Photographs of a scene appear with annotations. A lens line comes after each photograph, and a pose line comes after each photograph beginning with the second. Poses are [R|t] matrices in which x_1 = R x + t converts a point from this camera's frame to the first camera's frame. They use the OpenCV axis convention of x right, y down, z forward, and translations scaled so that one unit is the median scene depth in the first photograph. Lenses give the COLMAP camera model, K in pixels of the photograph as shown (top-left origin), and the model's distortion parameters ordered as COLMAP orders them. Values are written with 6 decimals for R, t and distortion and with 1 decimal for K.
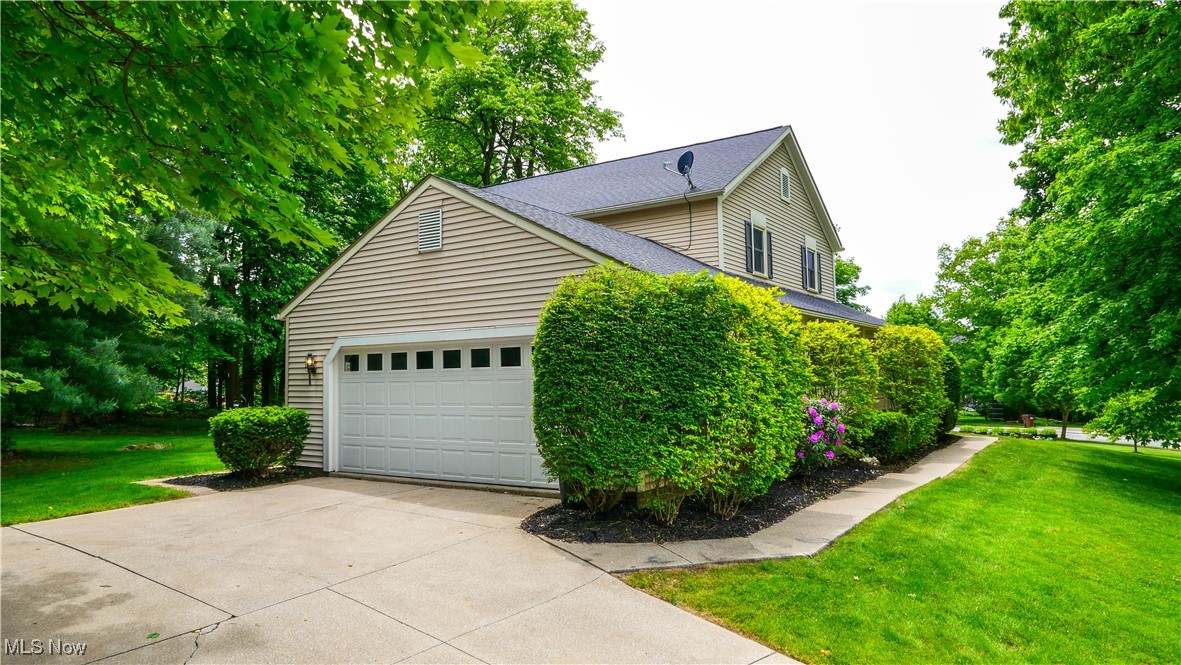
lens RADIAL K [[783.6, 0, 590.5], [0, 783.6, 332.5], [0, 0, 1]] dist [-0.002757, -0.001171]
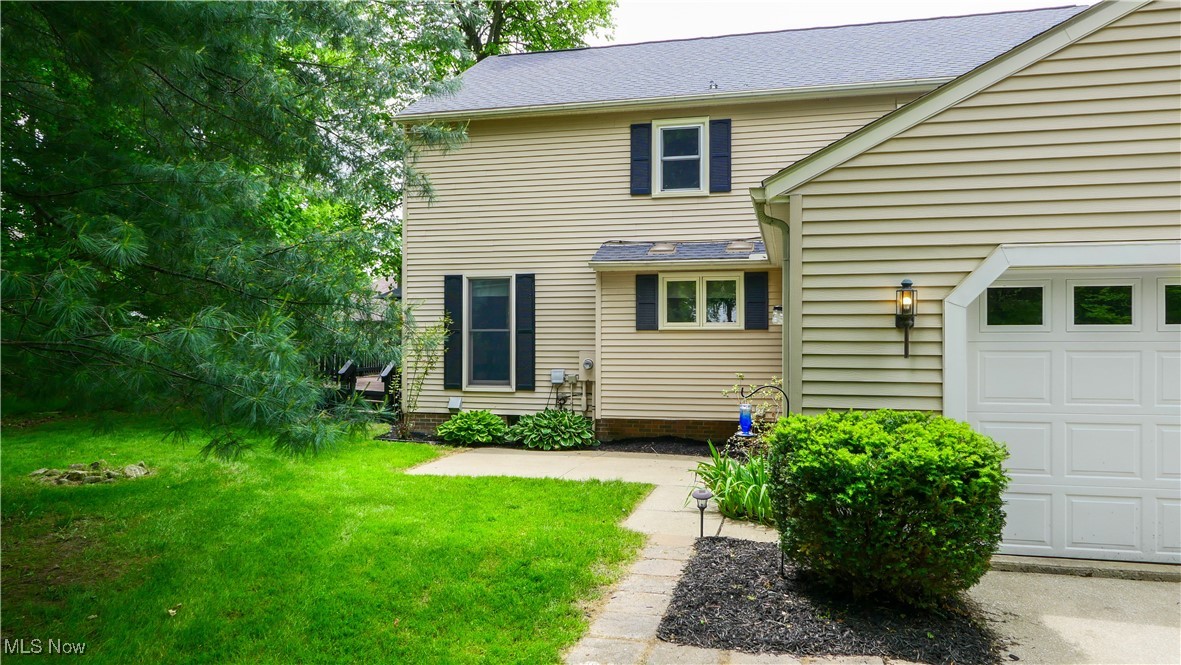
lens RADIAL K [[783.6, 0, 590.5], [0, 783.6, 332.5], [0, 0, 1]] dist [-0.002757, -0.001171]
pose [[0.932352, 0.019384, 0.361031, -0.672687], [-0.038044, 0.998278, 0.044648, 0.042136], [-0.359544, -0.055362, 0.931484, 0.663840]]
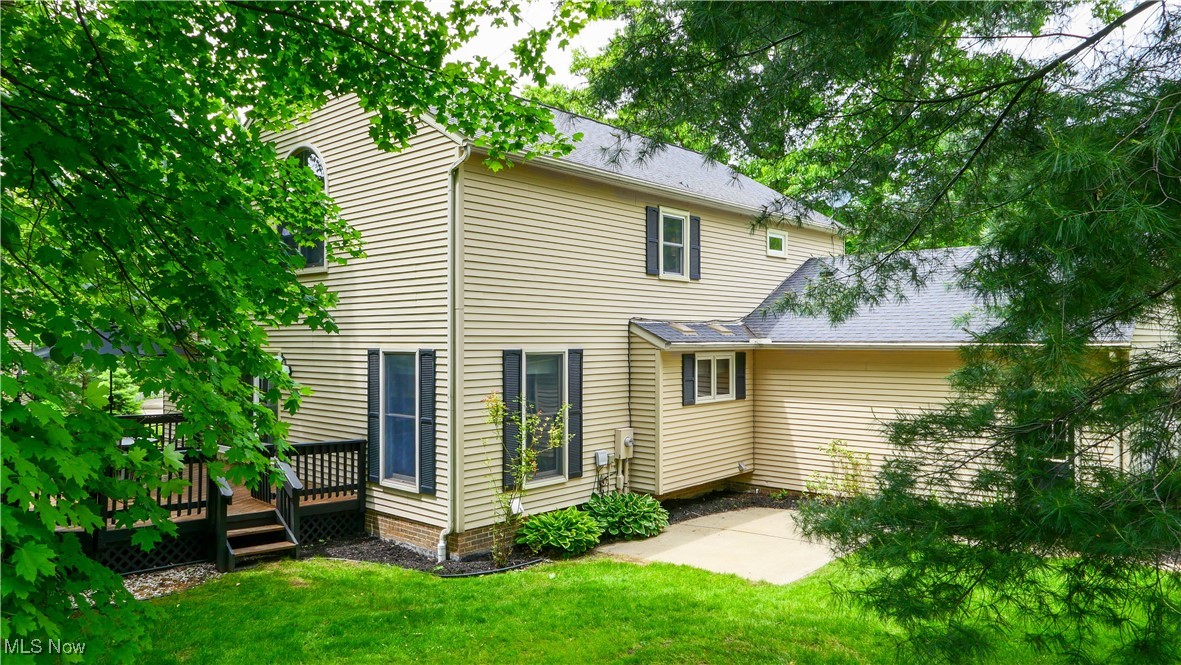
lens RADIAL K [[783.6, 0, 590.5], [0, 783.6, 332.5], [0, 0, 1]] dist [-0.002757, -0.001171]
pose [[0.143261, 0.026628, 0.989327, -1.075764], [-0.061032, 0.997973, -0.018023, 0.021858], [-0.987801, -0.057799, 0.144596, 1.201795]]
